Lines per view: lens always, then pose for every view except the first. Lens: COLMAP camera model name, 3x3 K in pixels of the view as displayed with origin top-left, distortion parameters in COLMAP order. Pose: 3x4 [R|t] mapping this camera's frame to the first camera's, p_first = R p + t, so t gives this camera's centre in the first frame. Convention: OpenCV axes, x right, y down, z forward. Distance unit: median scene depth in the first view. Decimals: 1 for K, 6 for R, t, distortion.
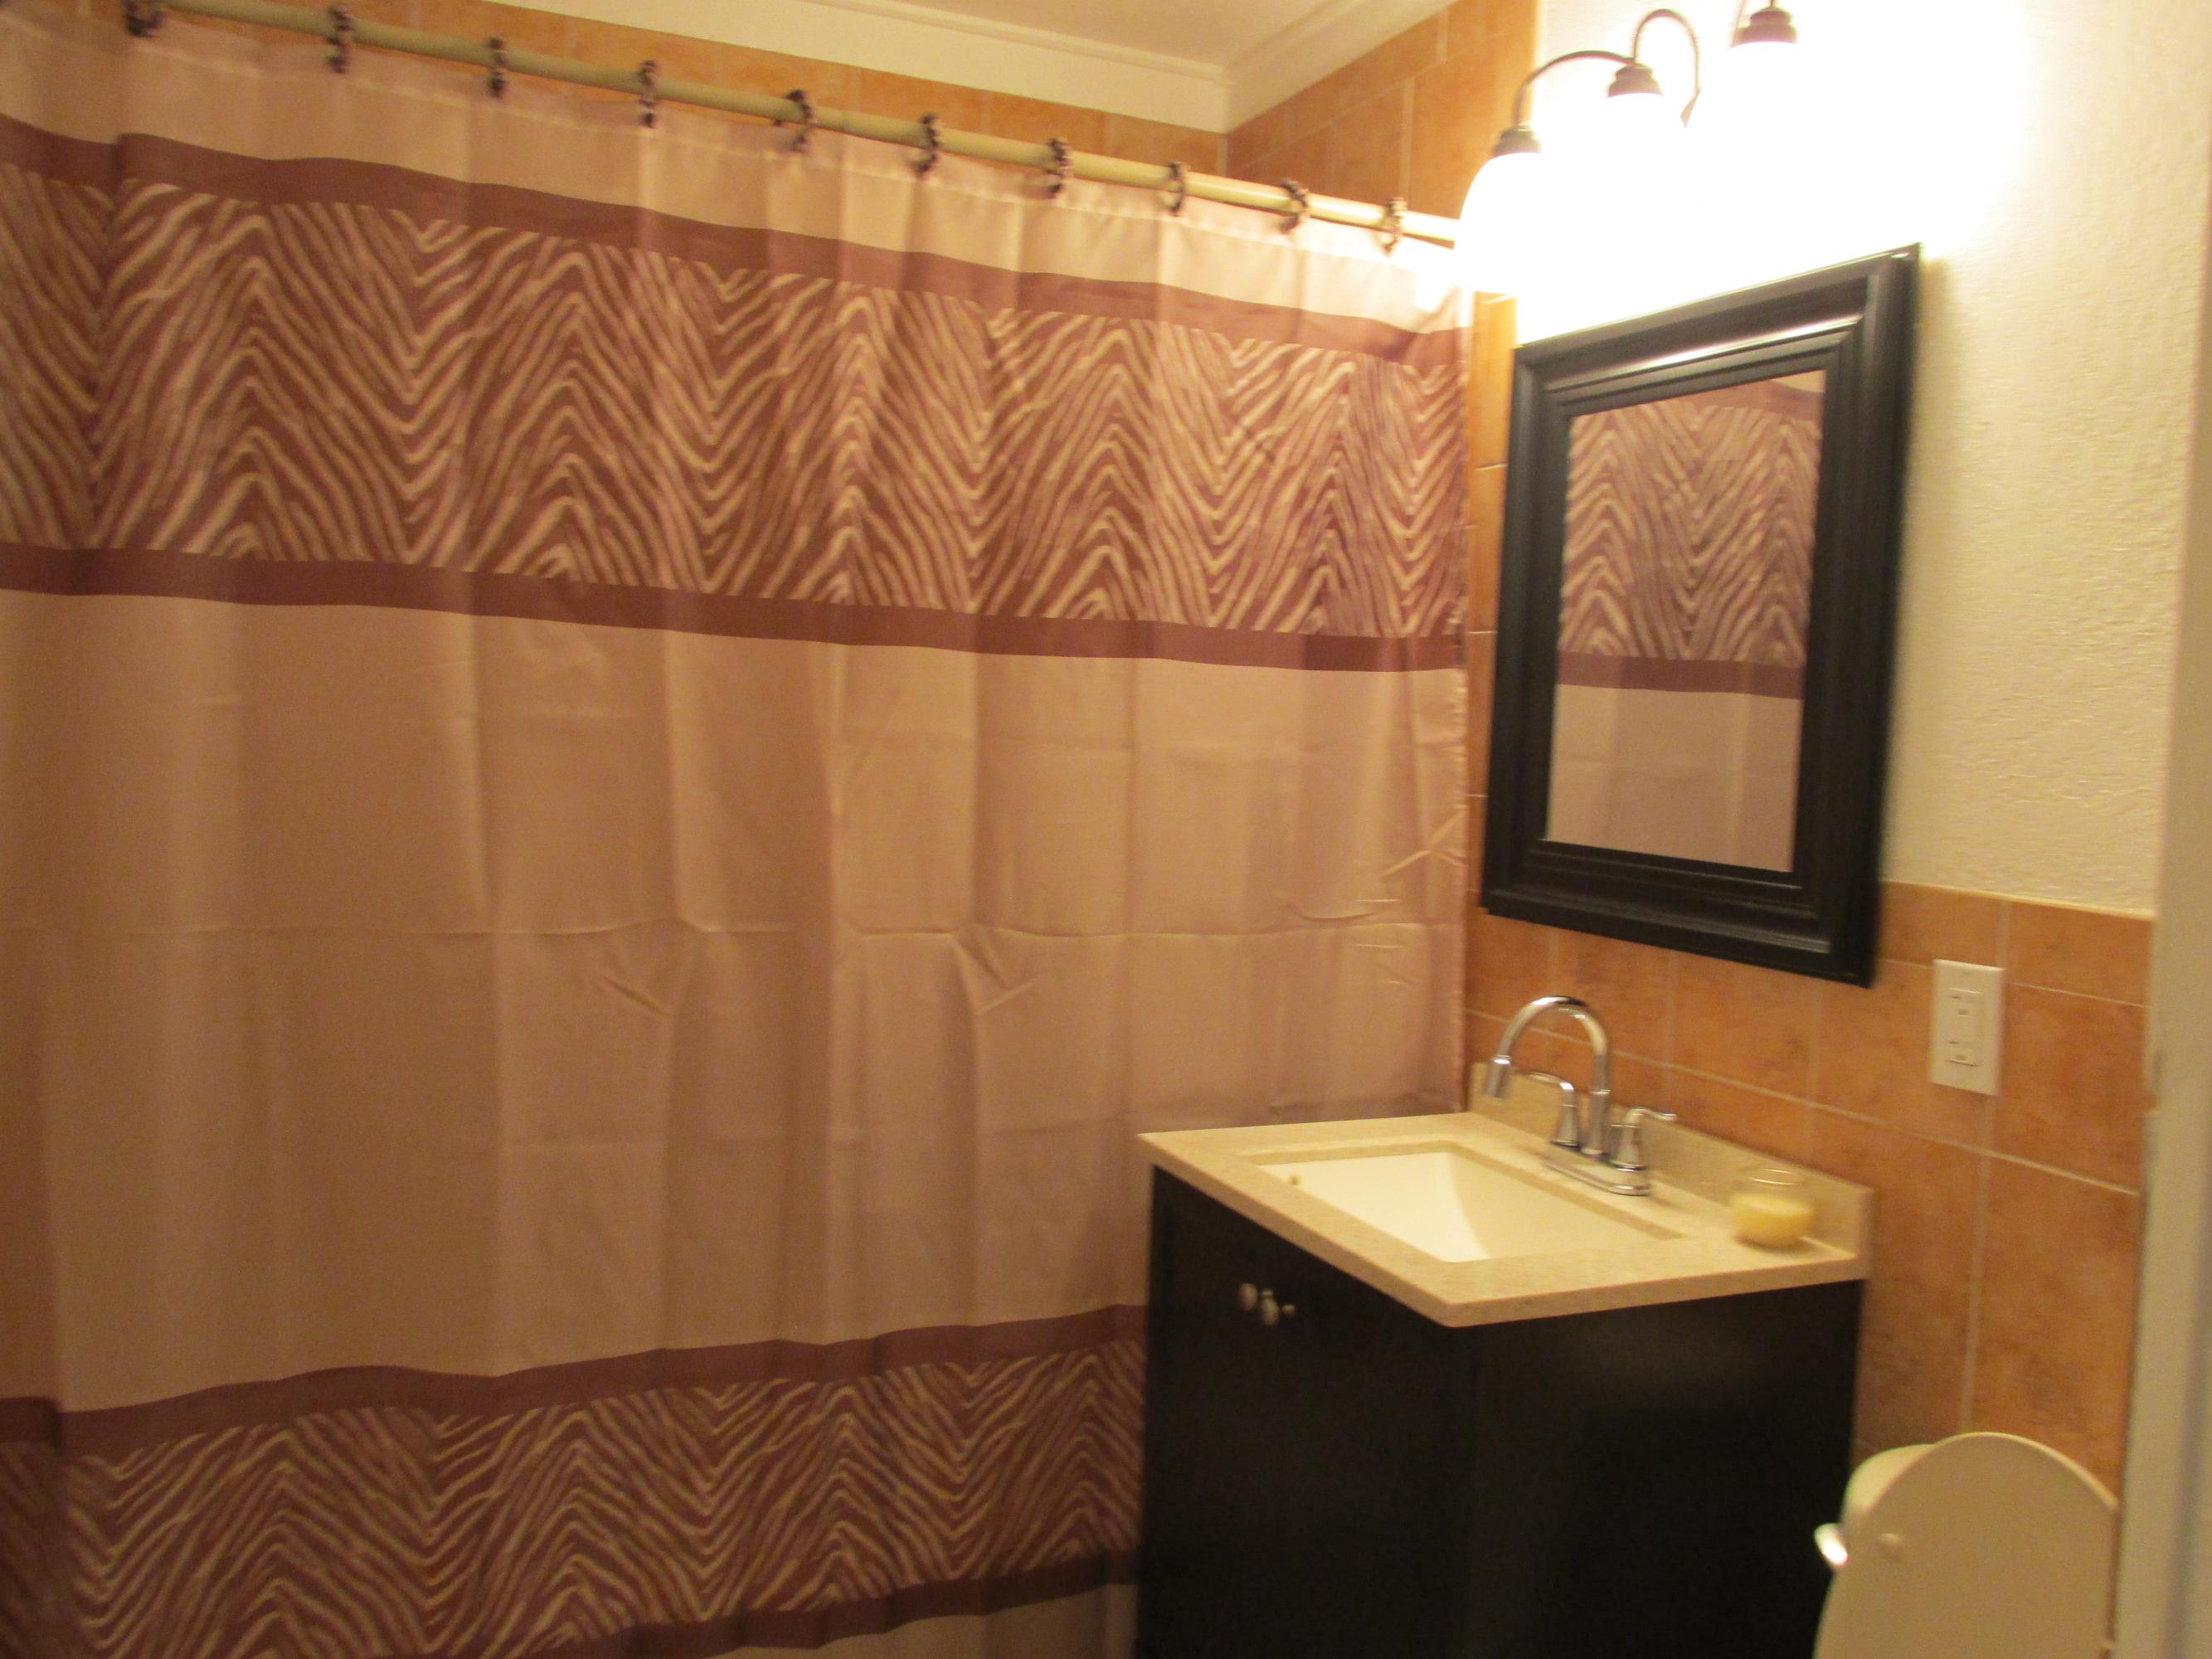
lens RADIAL K [[1849.2, 0, 1097.5], [0, 1849.2, 823.0], [0, 0, 1]] dist [-0.023238, 0.008547]
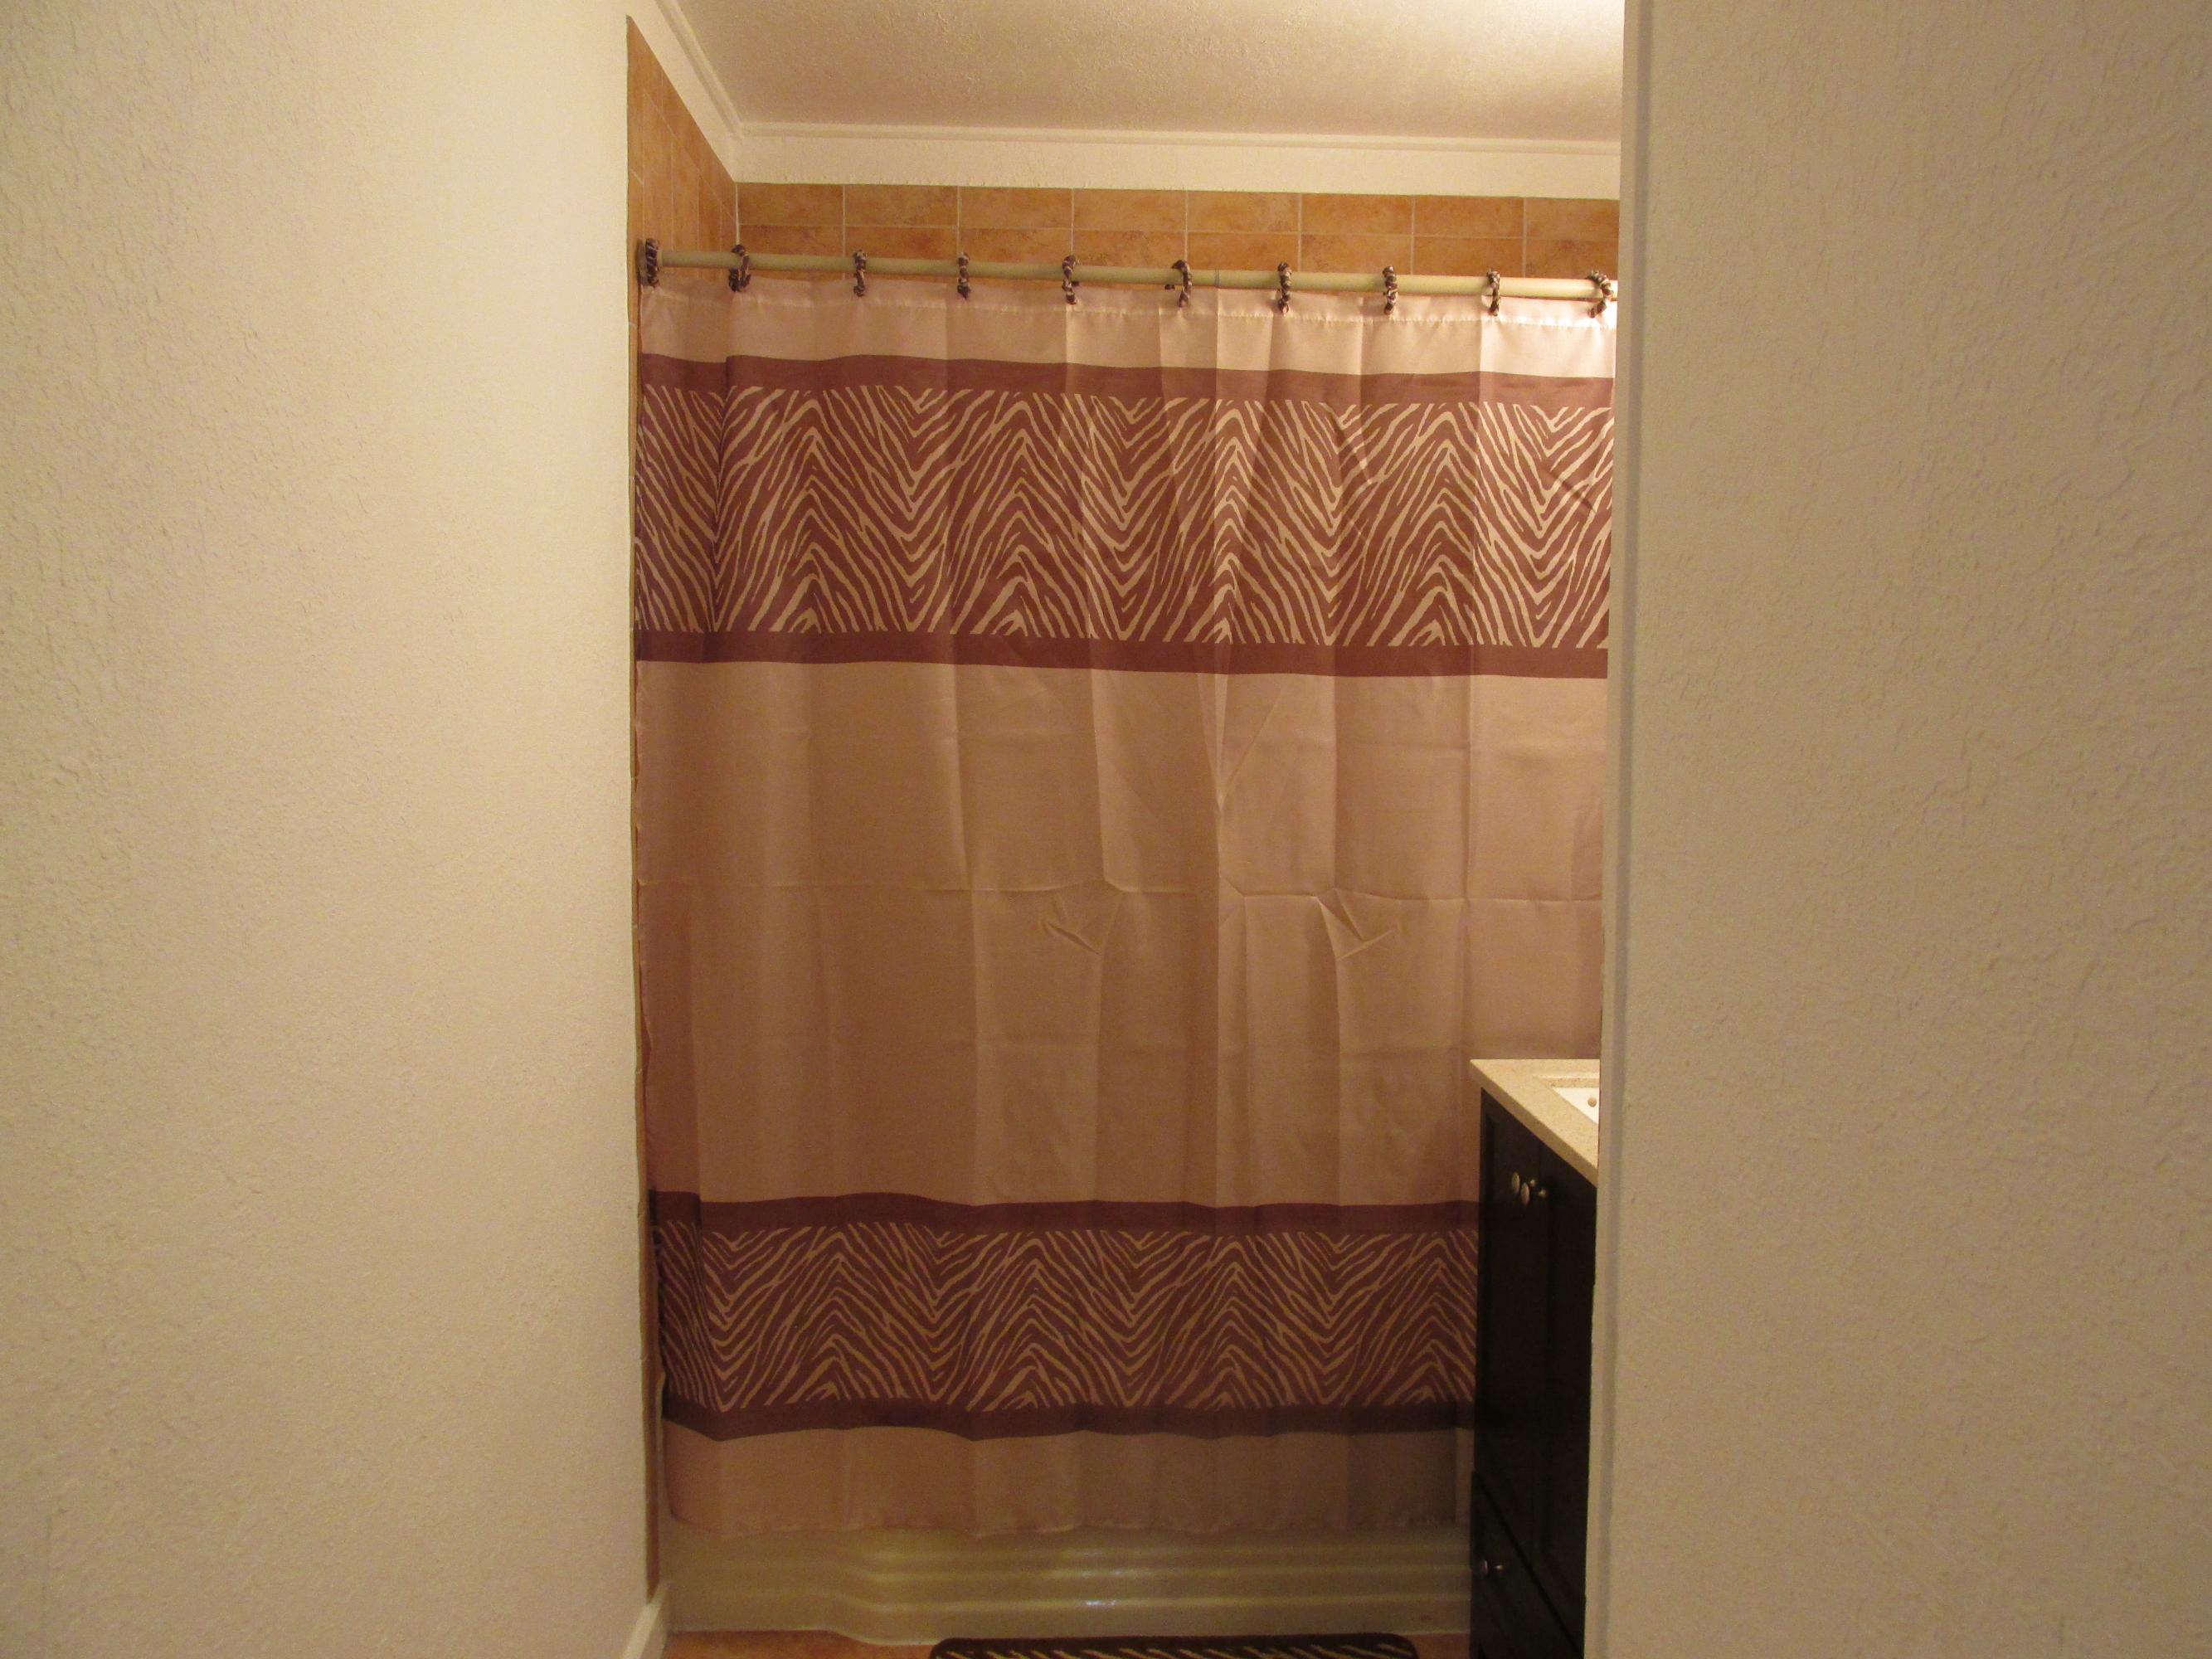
lens RADIAL K [[1849.2, 0, 1103.4], [0, 1849.2, 815.5], [0, 0, 1]] dist [-0.023238, 0.008547]
pose [[0.929686, -0.006137, -0.368301, 0.268827], [0.006166, 0.999980, -0.001099, 0.004743], [0.368301, -0.001249, 0.929706, -0.256900]]
